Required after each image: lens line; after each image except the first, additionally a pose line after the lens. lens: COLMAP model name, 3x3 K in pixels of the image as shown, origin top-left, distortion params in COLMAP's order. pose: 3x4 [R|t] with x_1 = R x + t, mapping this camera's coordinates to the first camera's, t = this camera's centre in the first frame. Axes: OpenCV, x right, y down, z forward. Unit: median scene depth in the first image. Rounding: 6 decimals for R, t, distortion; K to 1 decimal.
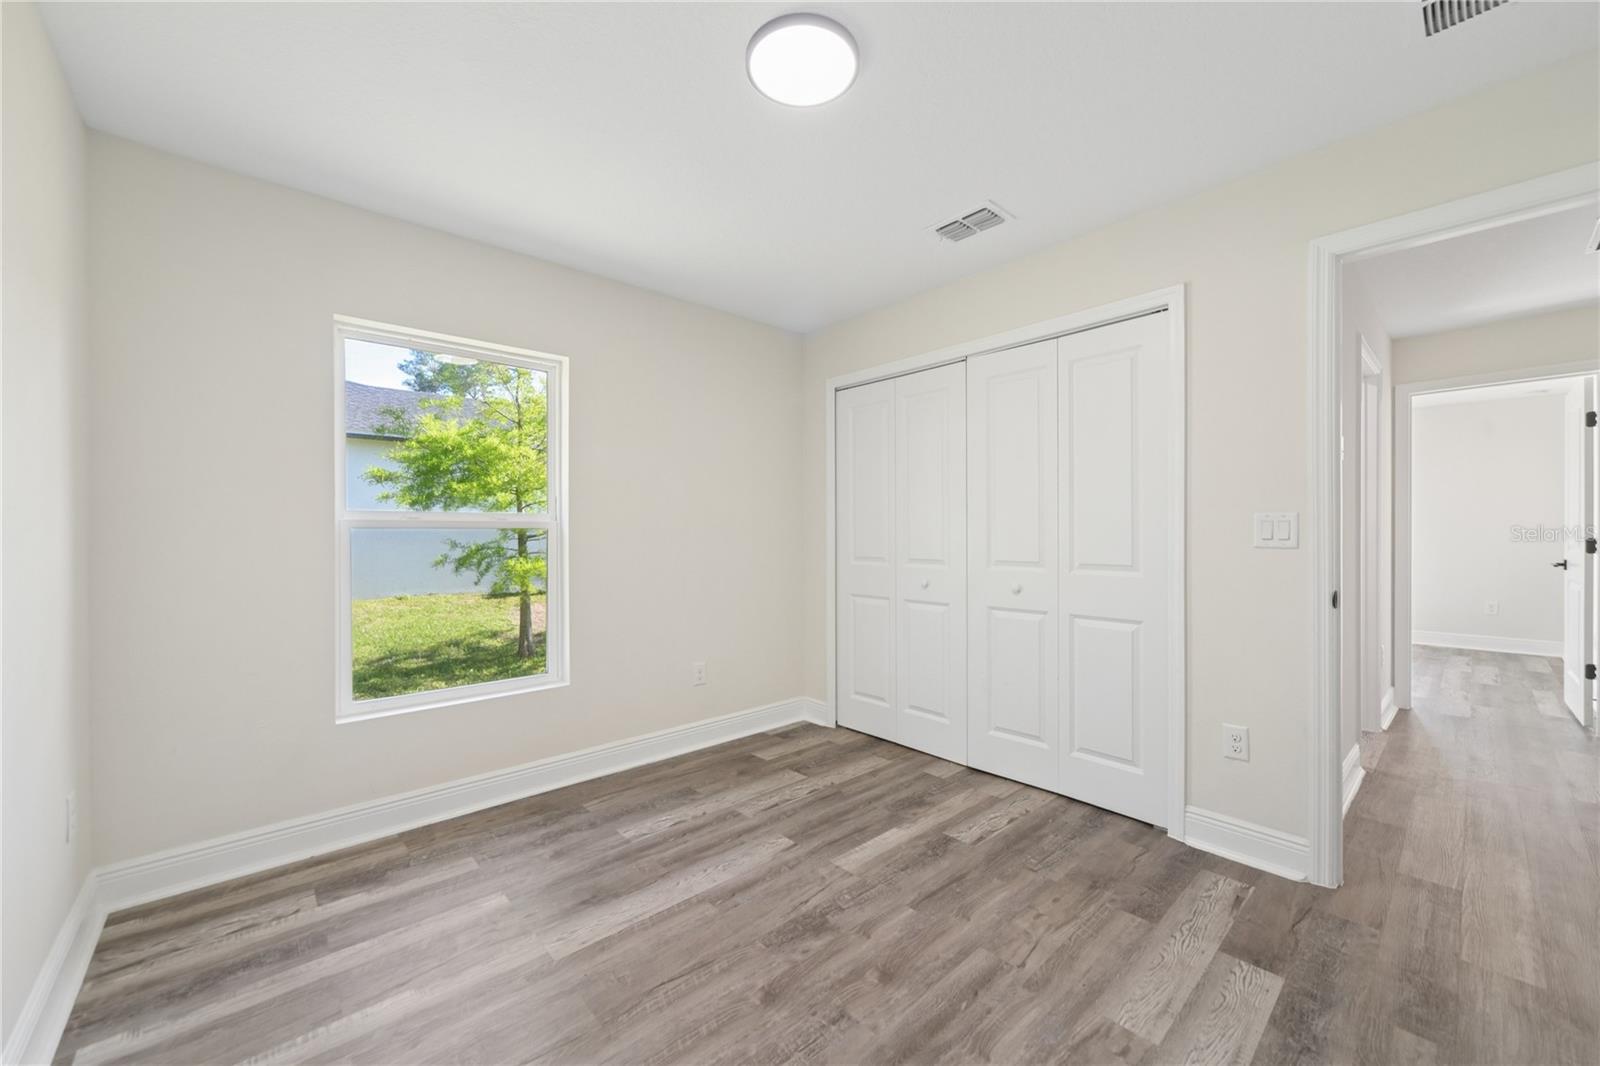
lens RADIAL K [[618.7, 0, 799.3], [0, 618.7, 533.6], [0, 0, 1]] dist [-0.000298, 0.000576]
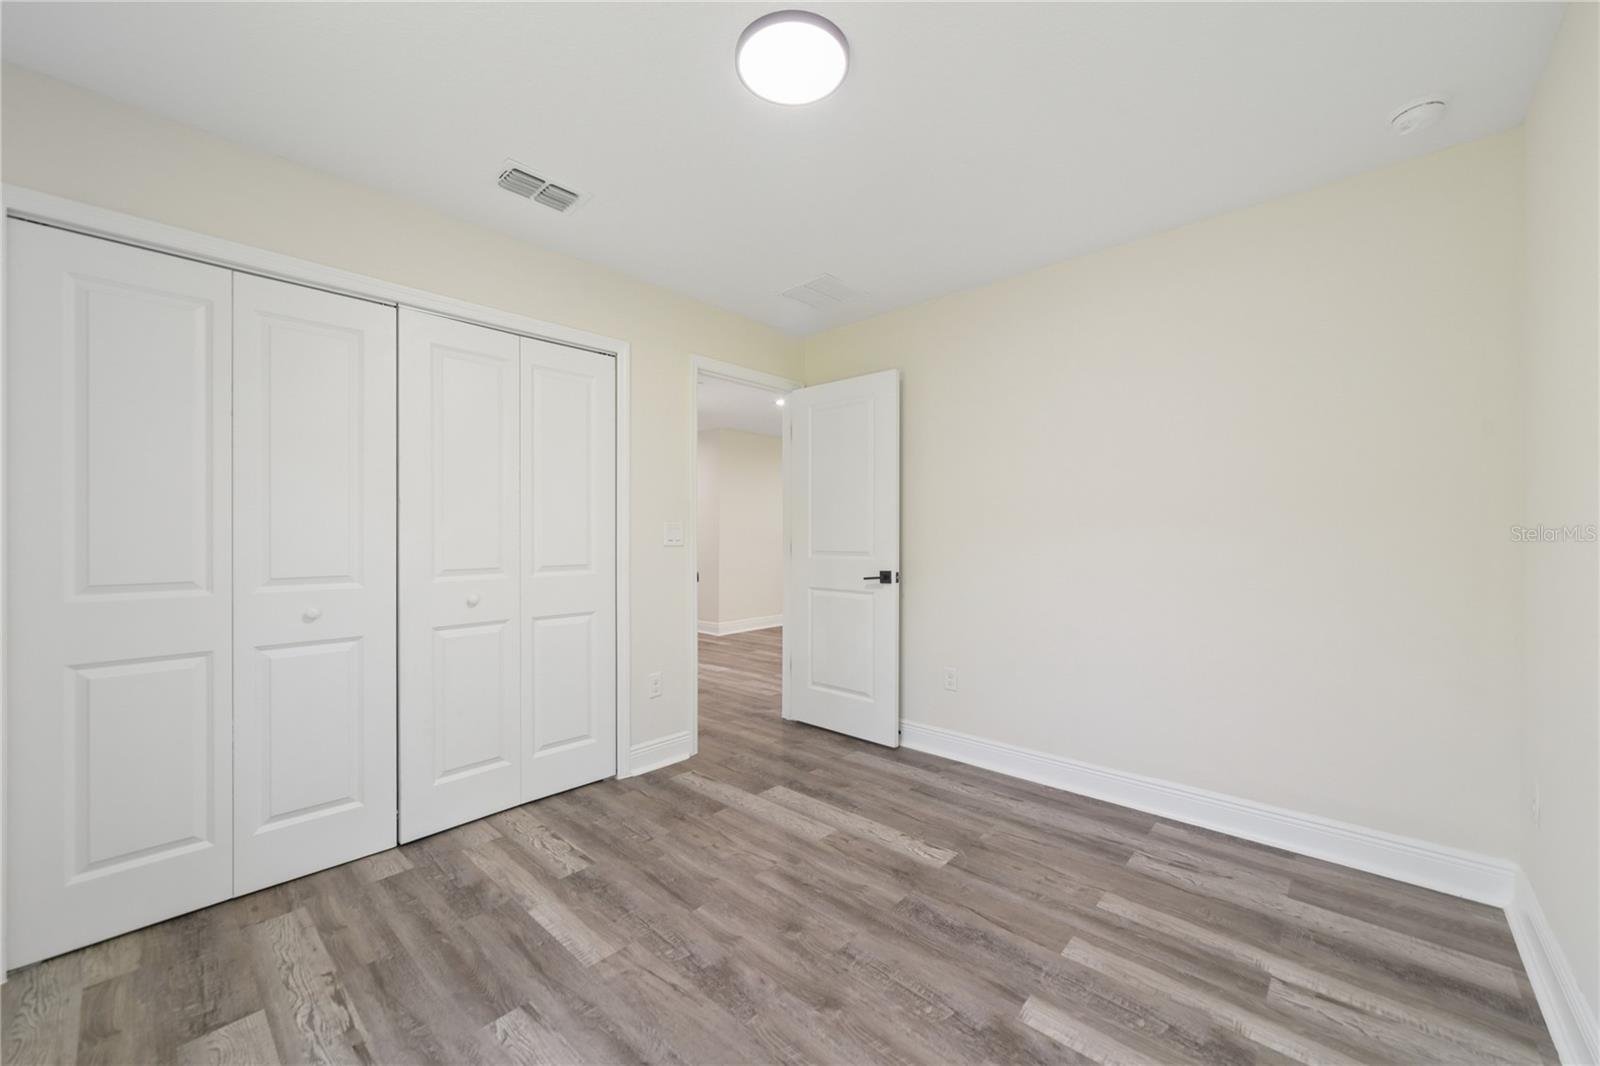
lens RADIAL K [[618.7, 0, 798.6], [0, 618.7, 534.4], [0, 0, 1]] dist [-0.000298, 0.000576]
pose [[-0.099274, 0.006133, 0.995041, -0.691338], [0.004280, 0.999974, -0.005736, 0.004123], [-0.995051, 0.003689, -0.099298, 0.769305]]
